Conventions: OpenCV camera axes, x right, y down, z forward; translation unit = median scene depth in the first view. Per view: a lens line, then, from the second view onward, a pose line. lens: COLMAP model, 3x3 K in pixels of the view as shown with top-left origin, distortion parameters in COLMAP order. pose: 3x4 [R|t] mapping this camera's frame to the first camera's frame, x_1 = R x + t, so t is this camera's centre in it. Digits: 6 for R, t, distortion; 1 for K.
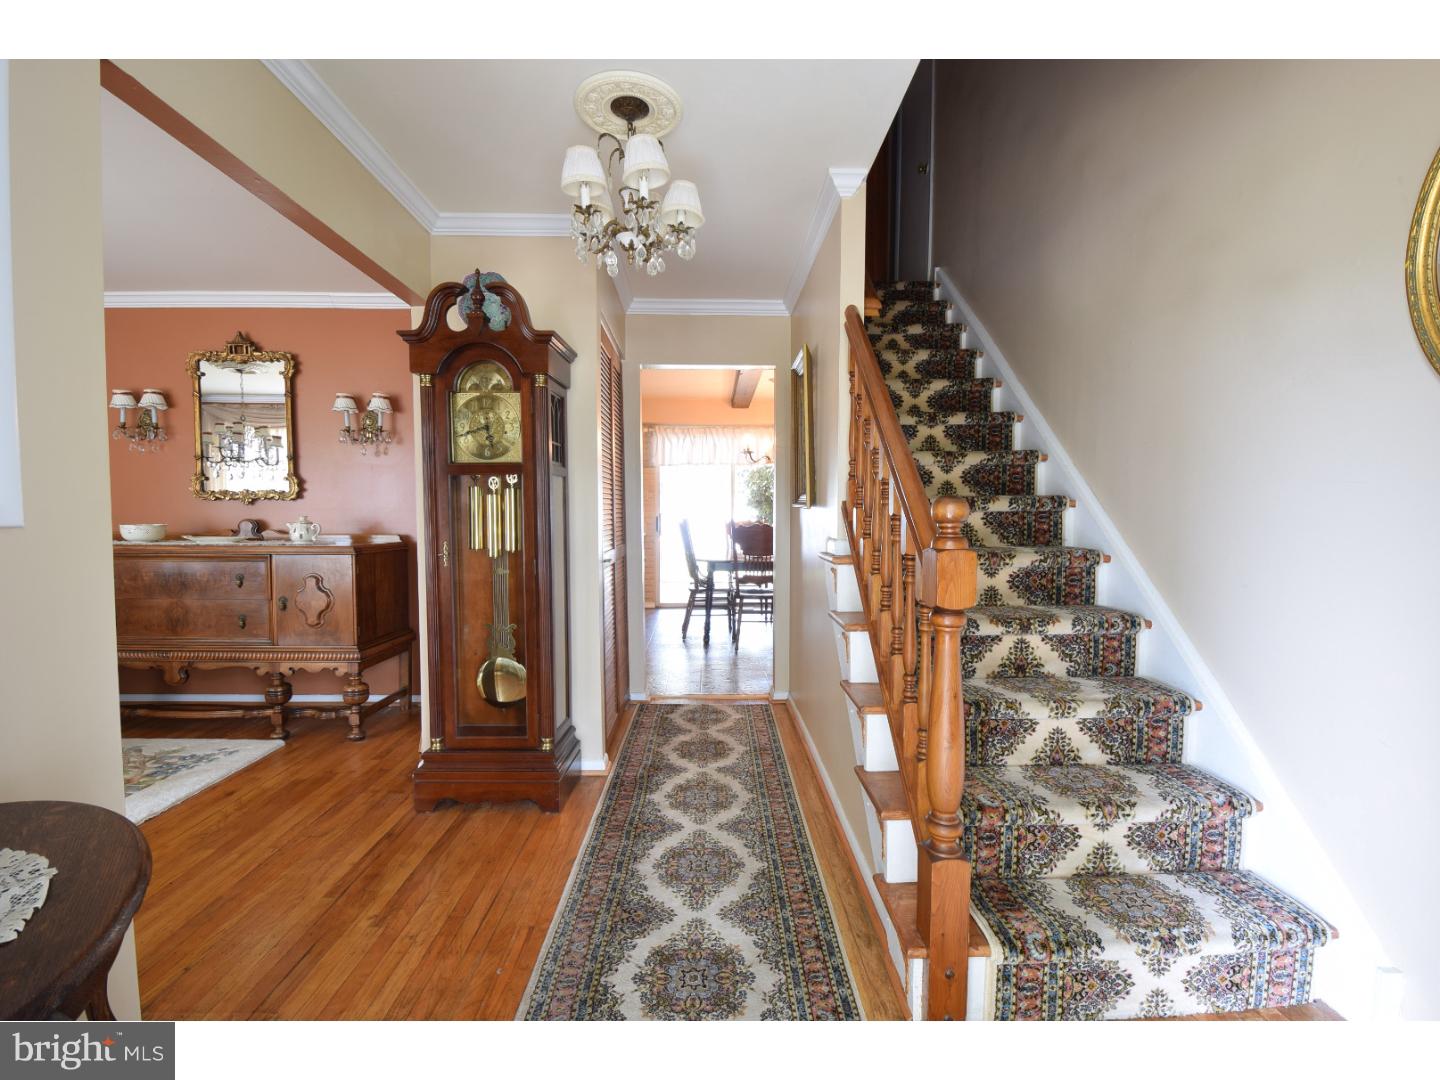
lens RADIAL K [[638.9, 0, 721.1], [0, 638.9, 548.1], [0, 0, 1]] dist [0.012899, -0.015654]
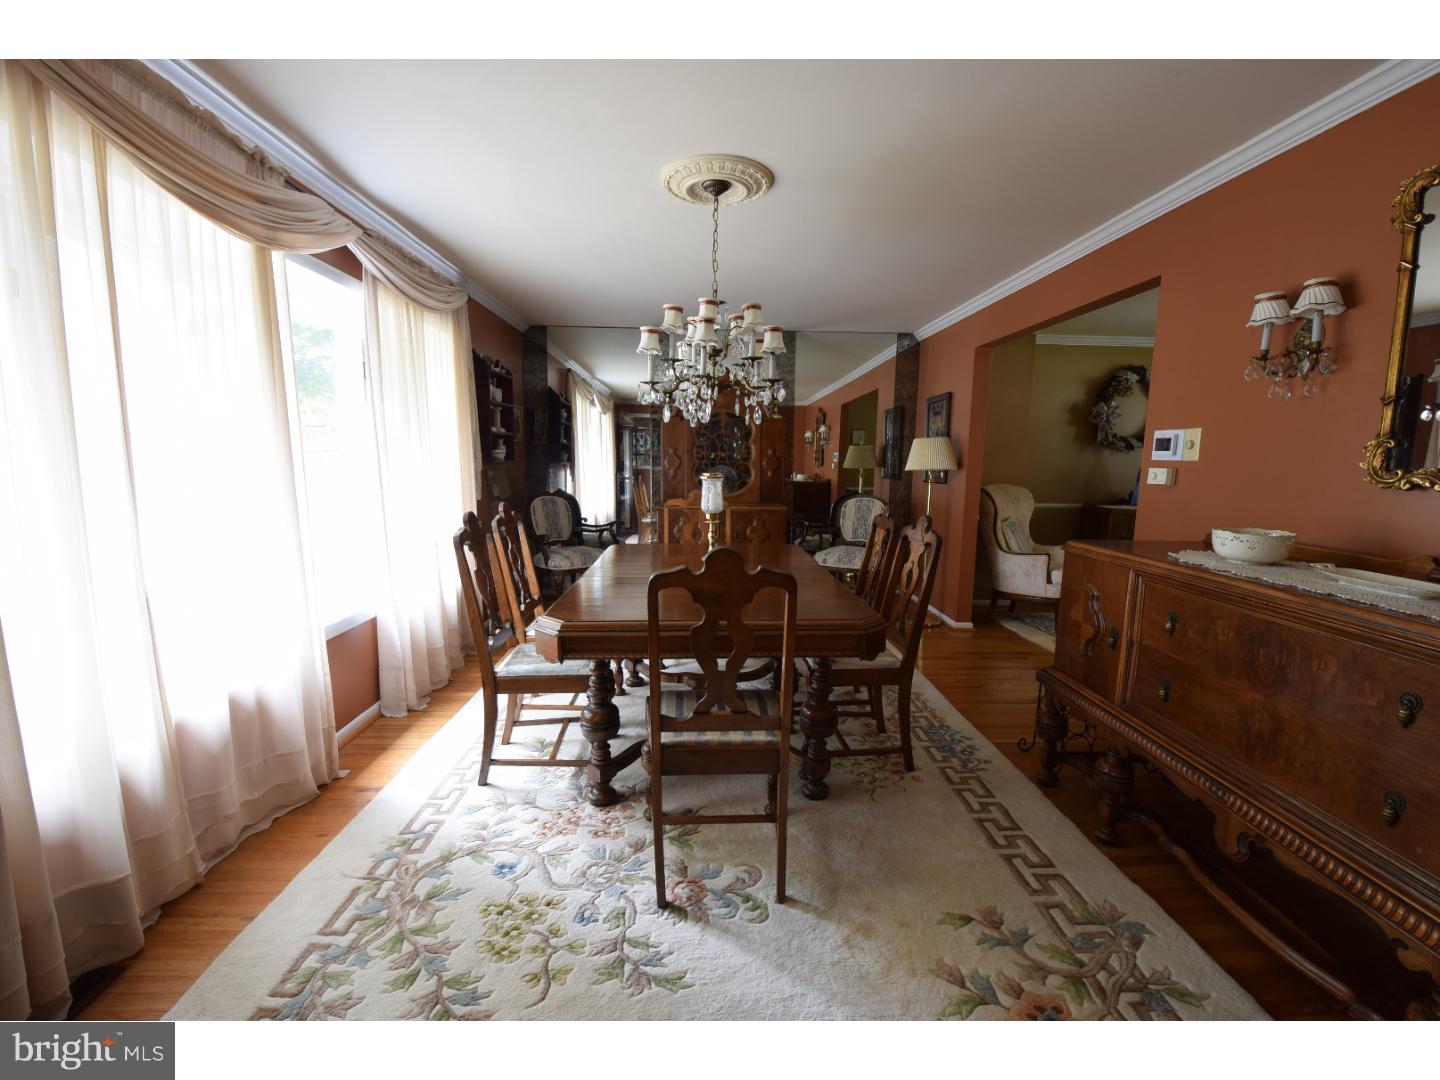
lens RADIAL K [[638.9, 0, 721.1], [0, 638.9, 548.1], [0, 0, 1]] dist [0.012899, -0.015654]
pose [[0.037071, 0.144806, -0.988765, -0.345740], [-0.066370, 0.987618, 0.142150, -0.066671], [0.997106, 0.060355, 0.046223, 0.483224]]
